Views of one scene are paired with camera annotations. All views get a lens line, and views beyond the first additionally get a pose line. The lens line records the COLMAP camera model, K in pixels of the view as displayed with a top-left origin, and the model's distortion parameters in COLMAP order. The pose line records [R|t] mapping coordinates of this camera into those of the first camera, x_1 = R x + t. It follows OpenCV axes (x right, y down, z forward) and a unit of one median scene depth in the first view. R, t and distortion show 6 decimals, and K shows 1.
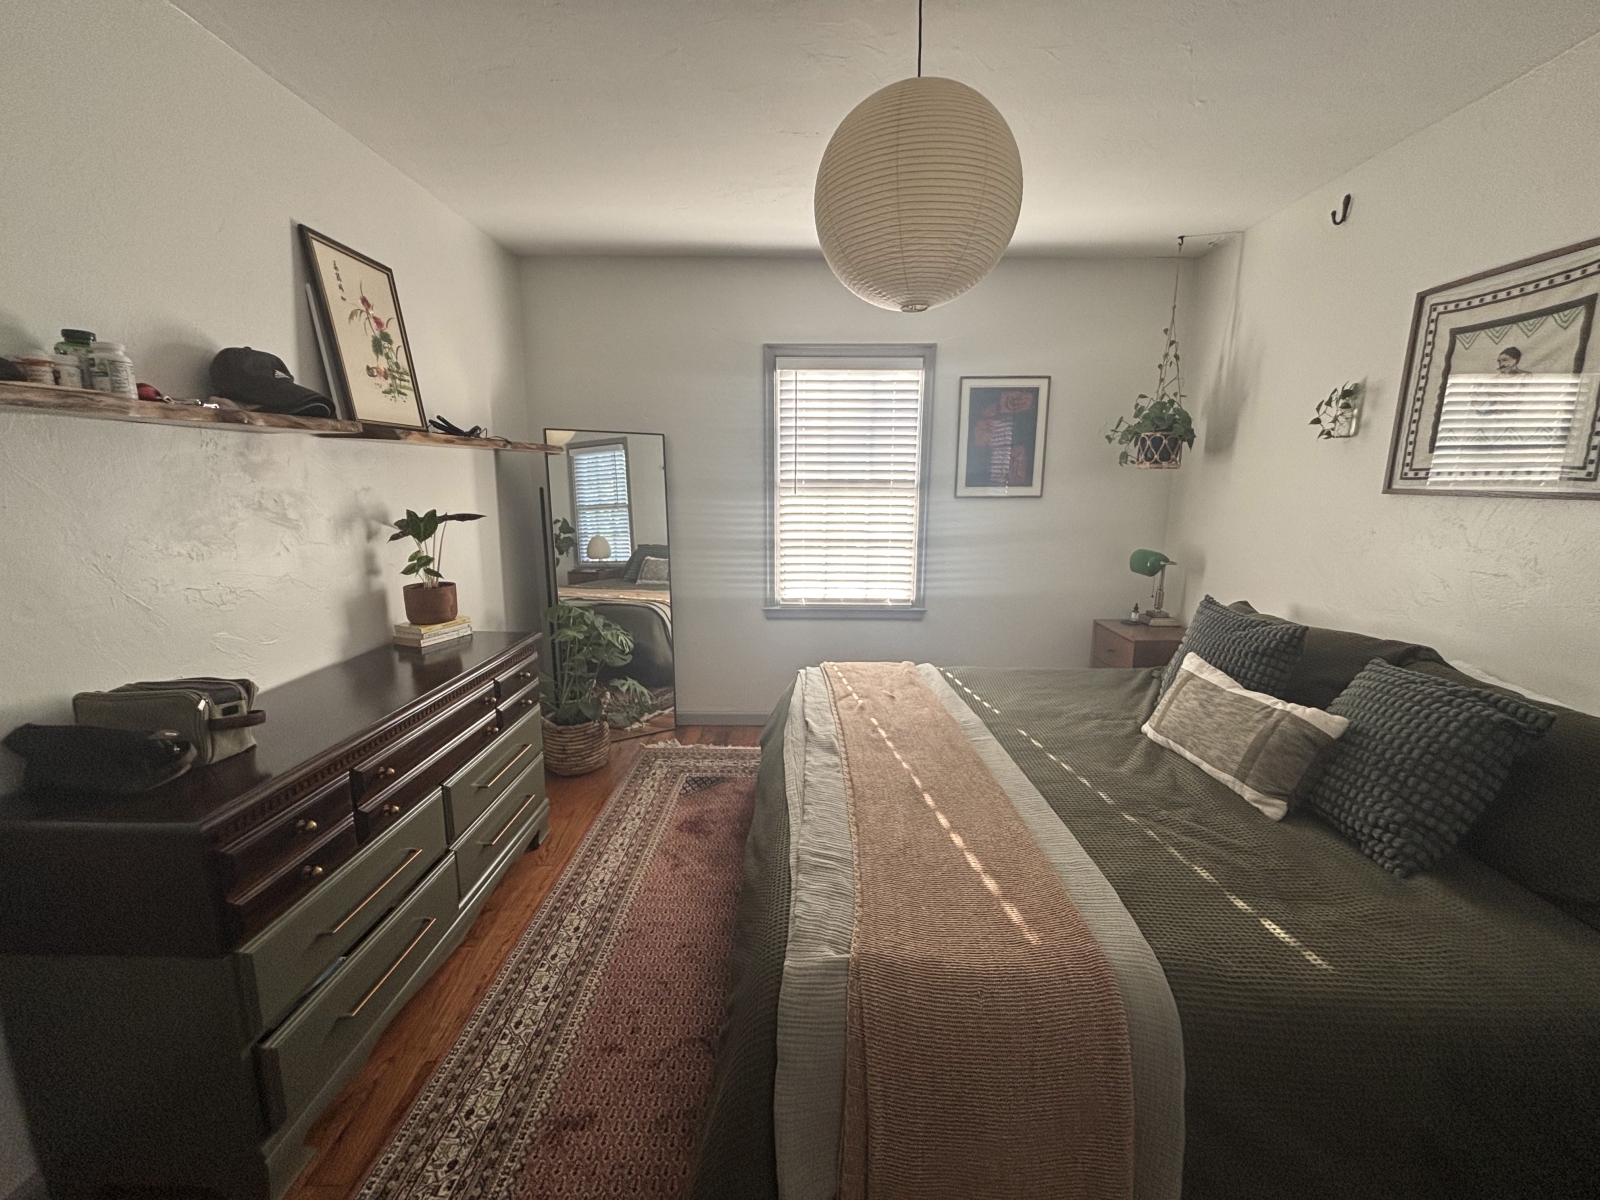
lens RADIAL K [[647.2, 0, 797.7], [0, 647.2, 599.2], [0, 0, 1]] dist [0.004176, -0.000831]
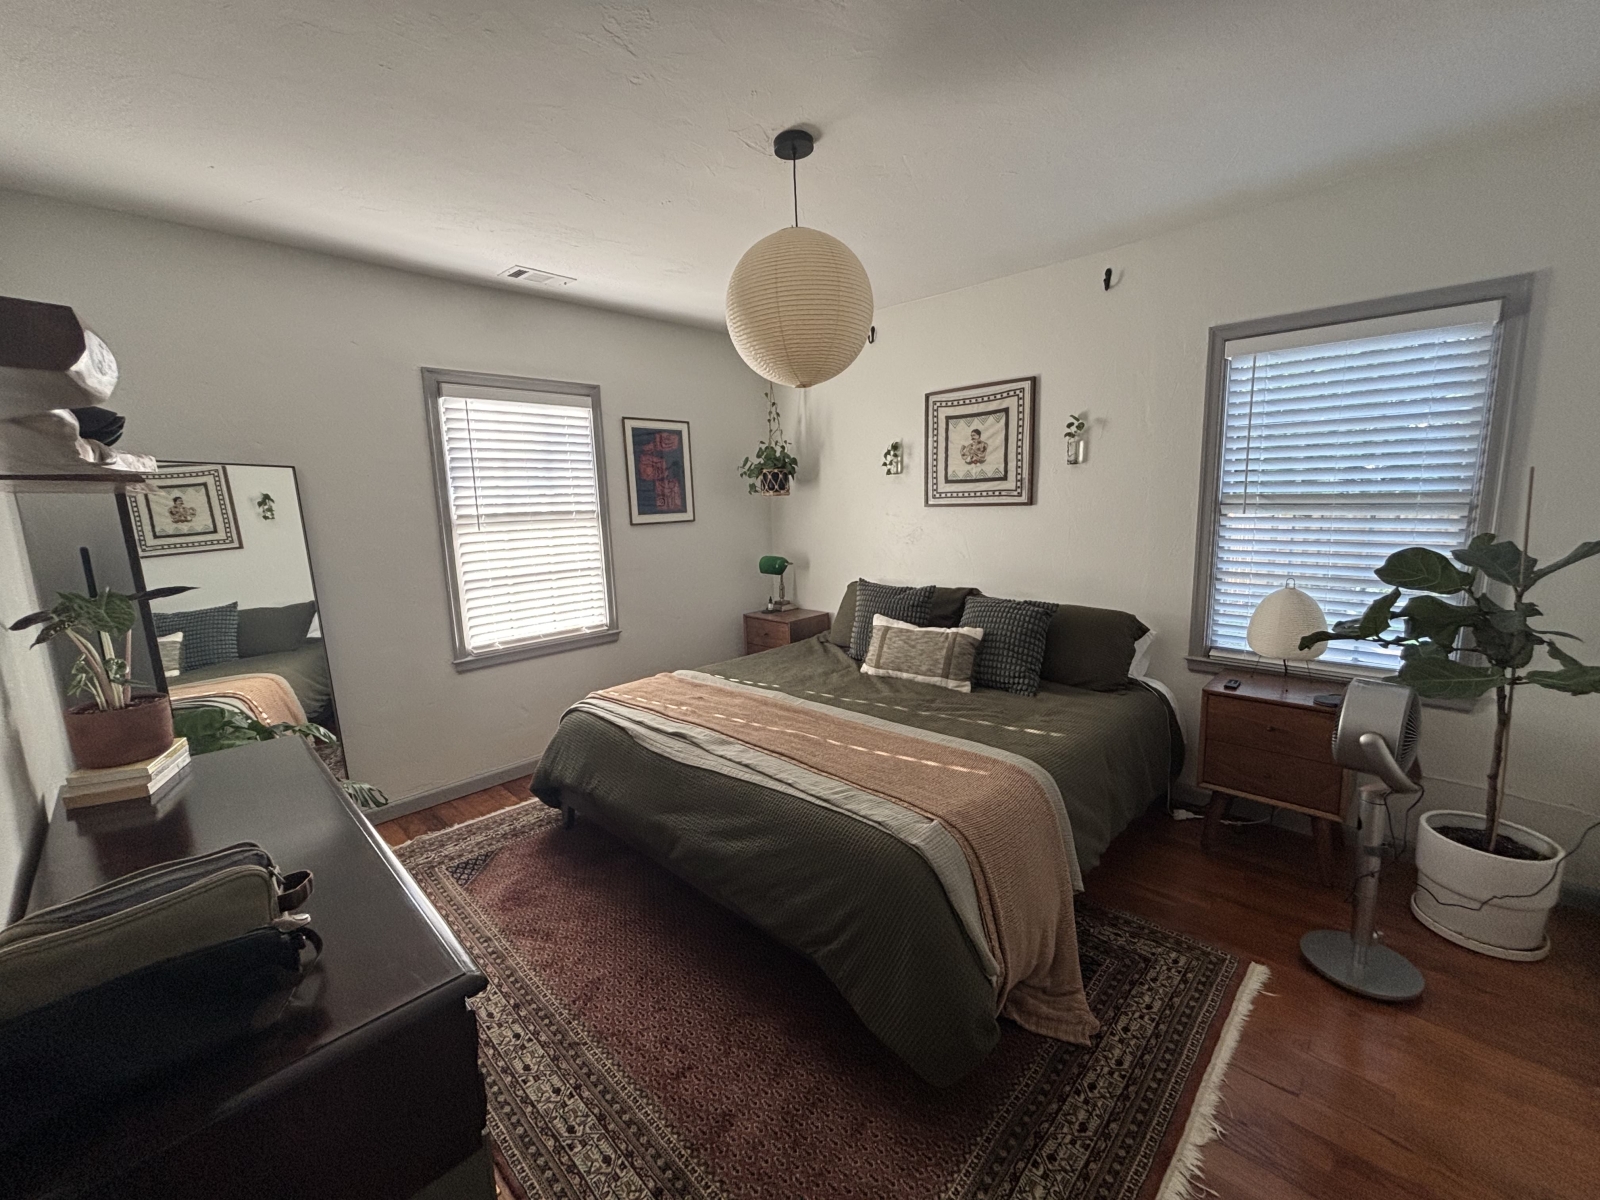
lens RADIAL K [[647.2, 0, 801.5], [0, 647.2, 601.3], [0, 0, 1]] dist [0.004176, -0.000831]
pose [[0.679949, -0.141503, 0.719477, -0.426947], [0.168598, 0.985084, 0.034406, -0.021179], [-0.713614, 0.097908, 0.693664, 0.047604]]
